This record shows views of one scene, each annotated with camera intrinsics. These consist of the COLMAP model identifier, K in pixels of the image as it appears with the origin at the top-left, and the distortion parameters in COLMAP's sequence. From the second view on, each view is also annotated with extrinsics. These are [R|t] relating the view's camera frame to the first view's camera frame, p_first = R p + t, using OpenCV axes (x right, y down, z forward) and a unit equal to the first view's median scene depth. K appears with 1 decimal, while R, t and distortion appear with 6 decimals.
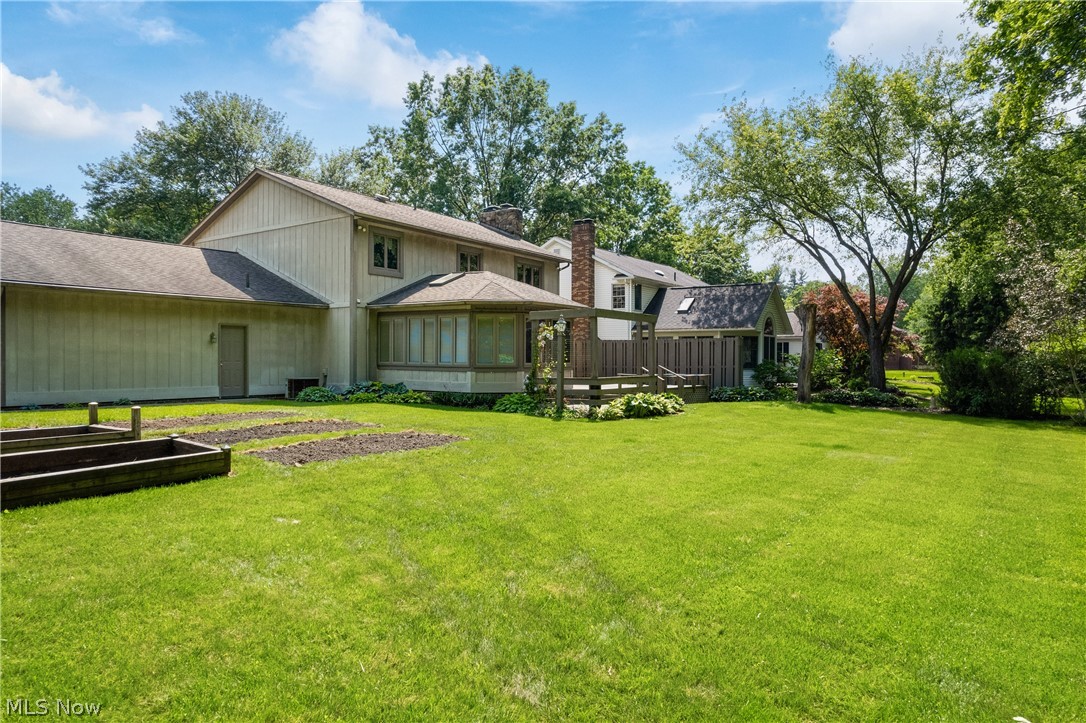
lens RADIAL K [[702.5, 0, 543.0], [0, 702.5, 361.5], [0, 0, 1]] dist [-0.070295, 0.083139]
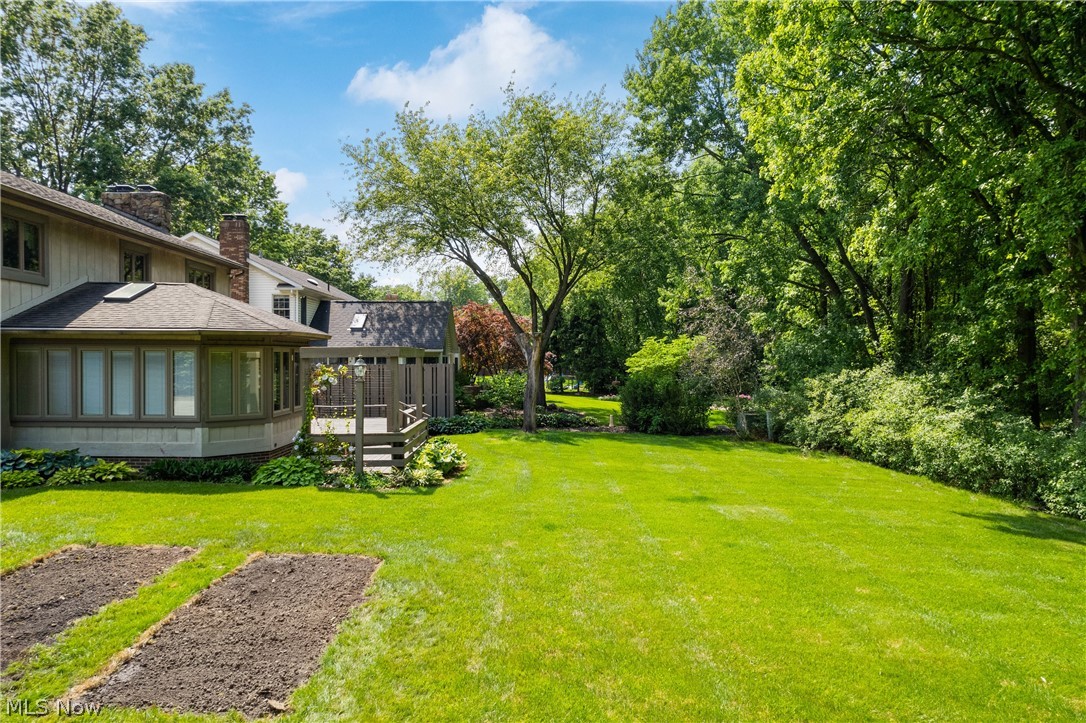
lens RADIAL K [[702.5, 0, 543.0], [0, 702.5, 361.5], [0, 0, 1]] dist [-0.070295, 0.083139]
pose [[0.814775, -0.005395, 0.579752, -0.203365], [0.004903, 0.999985, 0.002416, -0.047256], [-0.579757, 0.000874, 0.814789, 0.194020]]
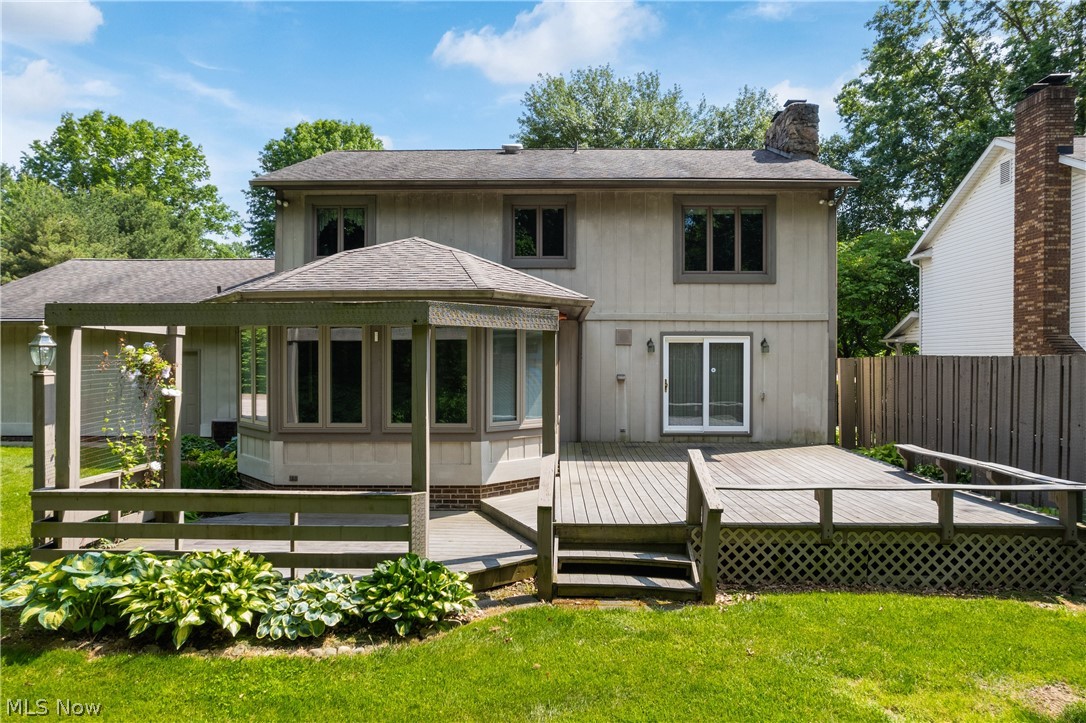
lens RADIAL K [[702.5, 0, 543.0], [0, 702.5, 361.5], [0, 0, 1]] dist [-0.070295, 0.083139]
pose [[0.537900, -0.000787, -0.843008, 0.429502], [-0.003910, 0.999986, -0.003428, -0.033922], [0.843000, 0.005140, 0.537890, 0.813541]]
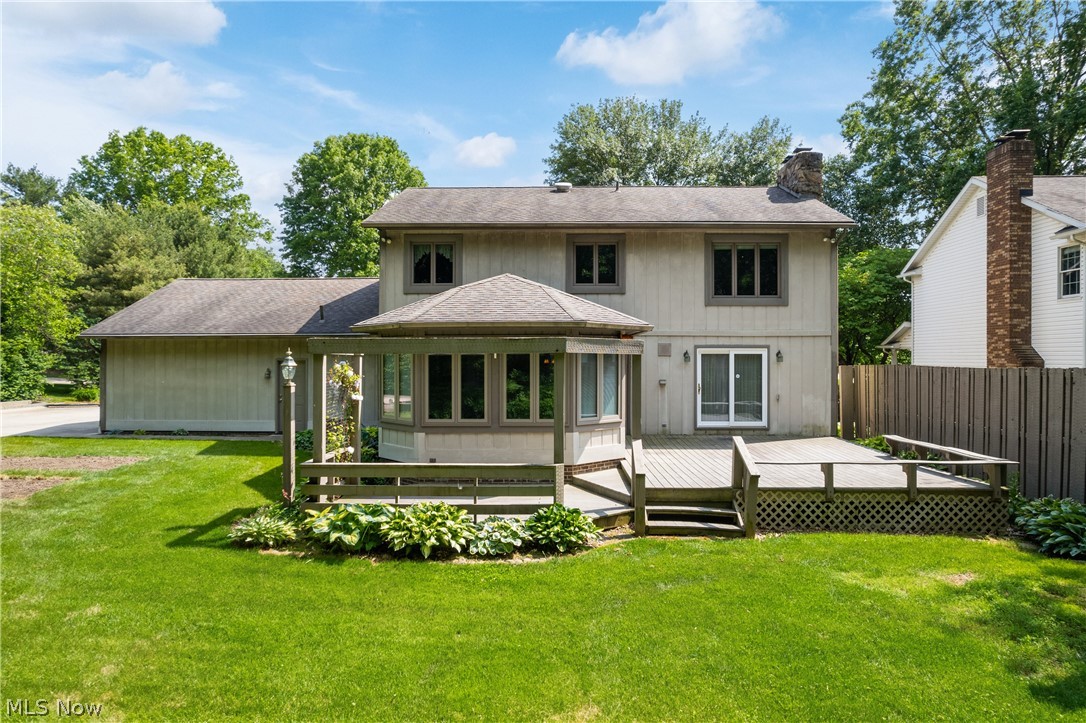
lens RADIAL K [[702.5, 0, 543.0], [0, 702.5, 361.5], [0, 0, 1]] dist [-0.070295, 0.083139]
pose [[0.533844, -0.000132, -0.845583, 0.523100], [-0.001598, 0.999998, -0.001165, -0.044207], [0.845582, 0.001973, 0.533843, 0.682688]]
